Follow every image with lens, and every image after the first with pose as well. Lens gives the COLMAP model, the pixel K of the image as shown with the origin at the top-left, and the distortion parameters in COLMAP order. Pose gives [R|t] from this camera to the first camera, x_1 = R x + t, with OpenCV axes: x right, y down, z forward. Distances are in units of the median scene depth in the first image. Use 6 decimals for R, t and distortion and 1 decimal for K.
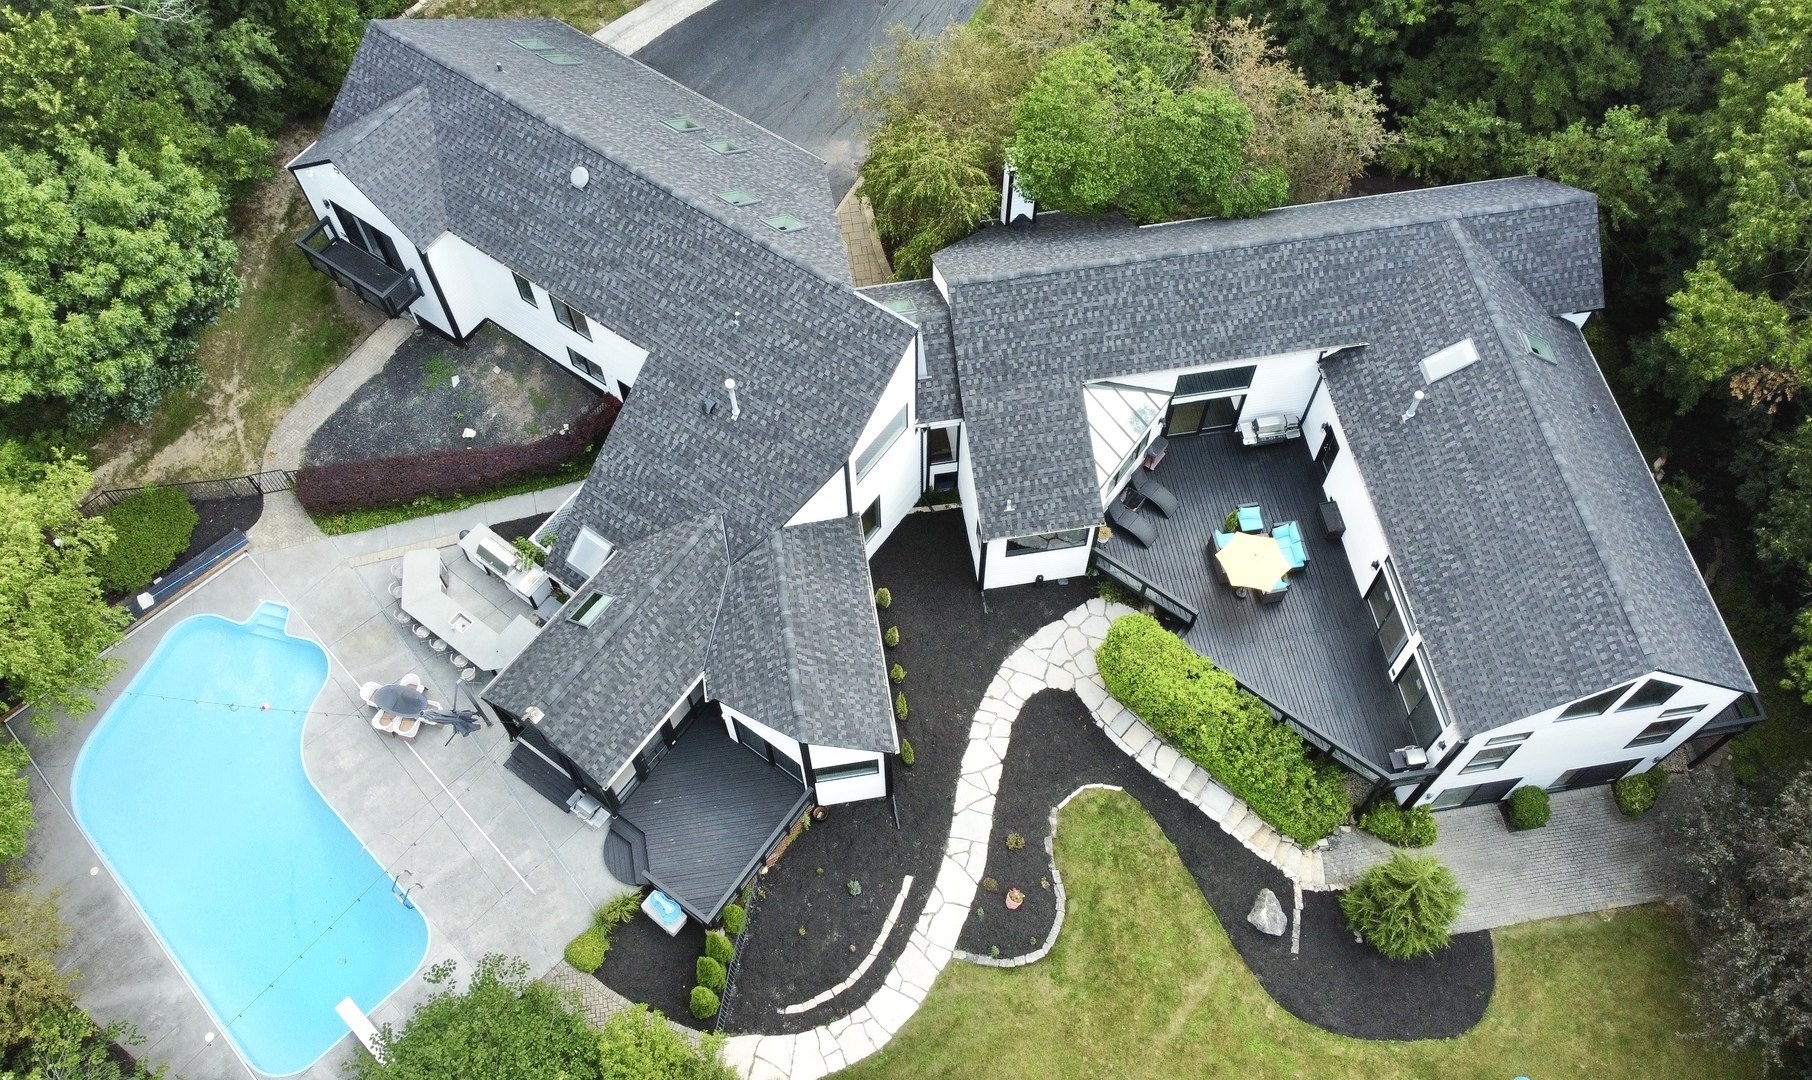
lens RADIAL K [[1428.4, 0, 891.9], [0, 1428.4, 539.1], [0, 0, 1]] dist [0.000448, -0.019956]
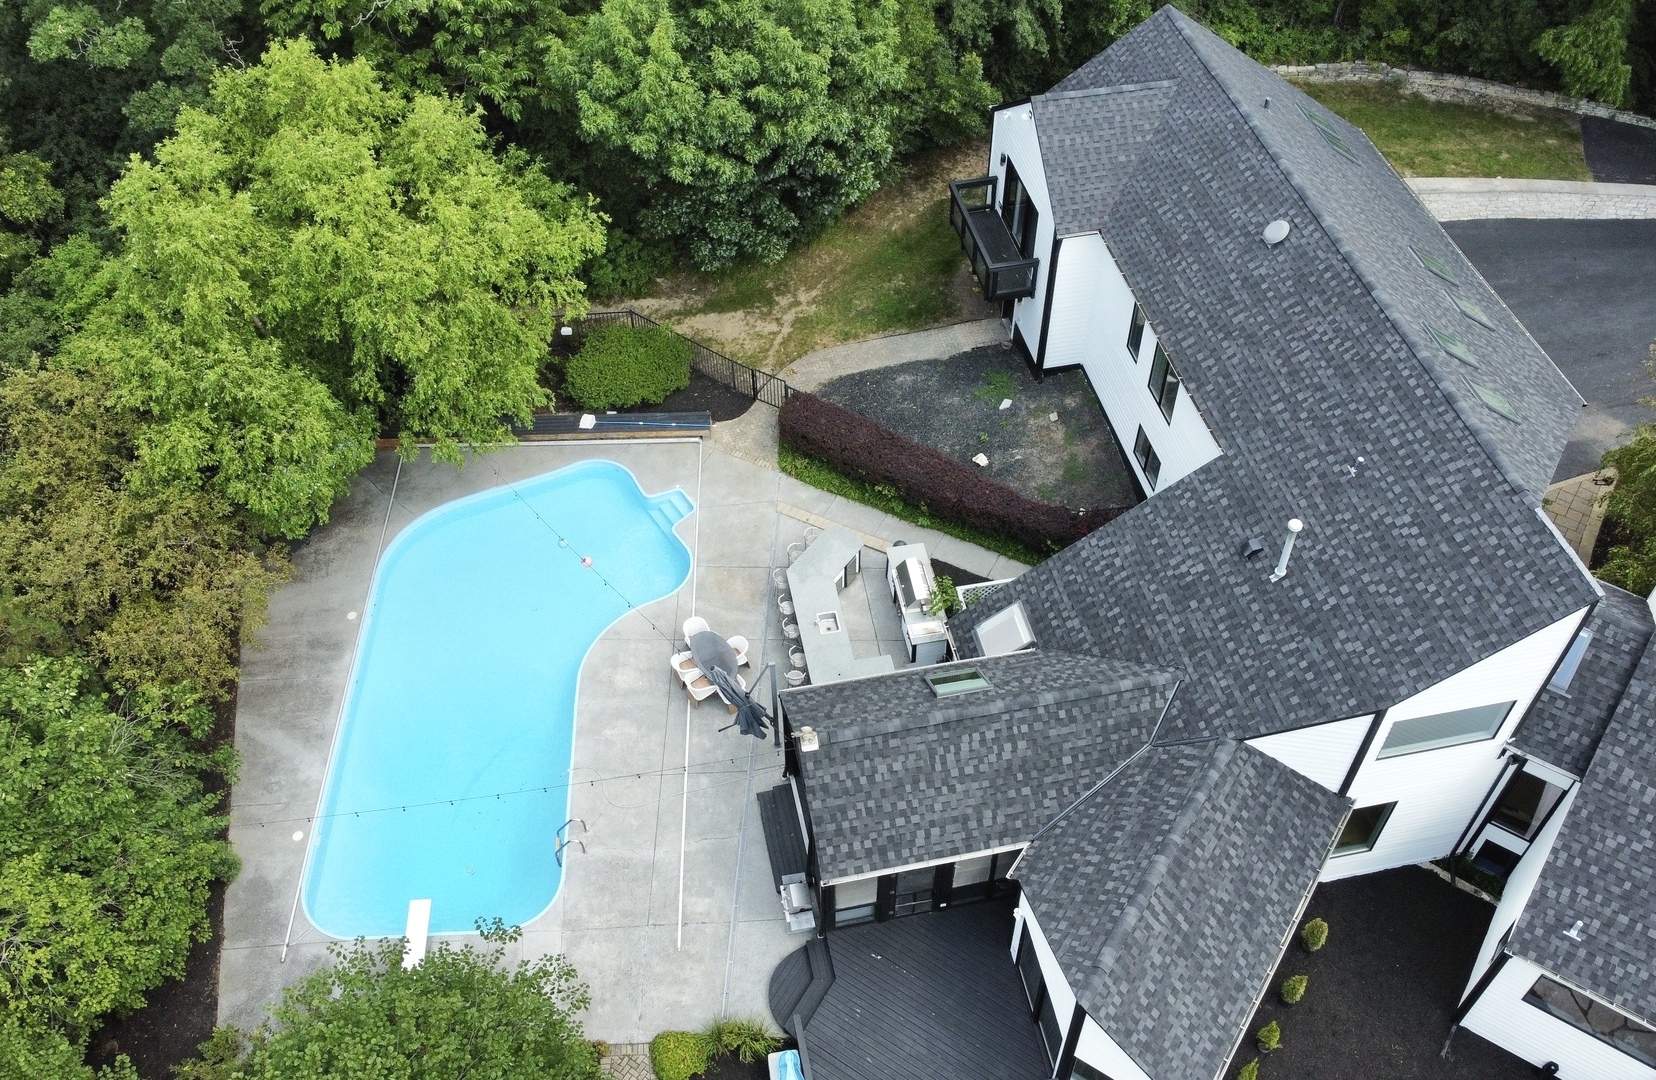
lens RADIAL K [[1433.4, 0, 824.4], [0, 1433.4, 540.6], [0, 0, 1]] dist [0.003820, -0.016302]
pose [[0.738072, 0.509253, -0.442619, 0.029629], [-0.586415, 0.808617, -0.047504, 0.062099], [0.333717, 0.294620, 0.895451, 0.272164]]
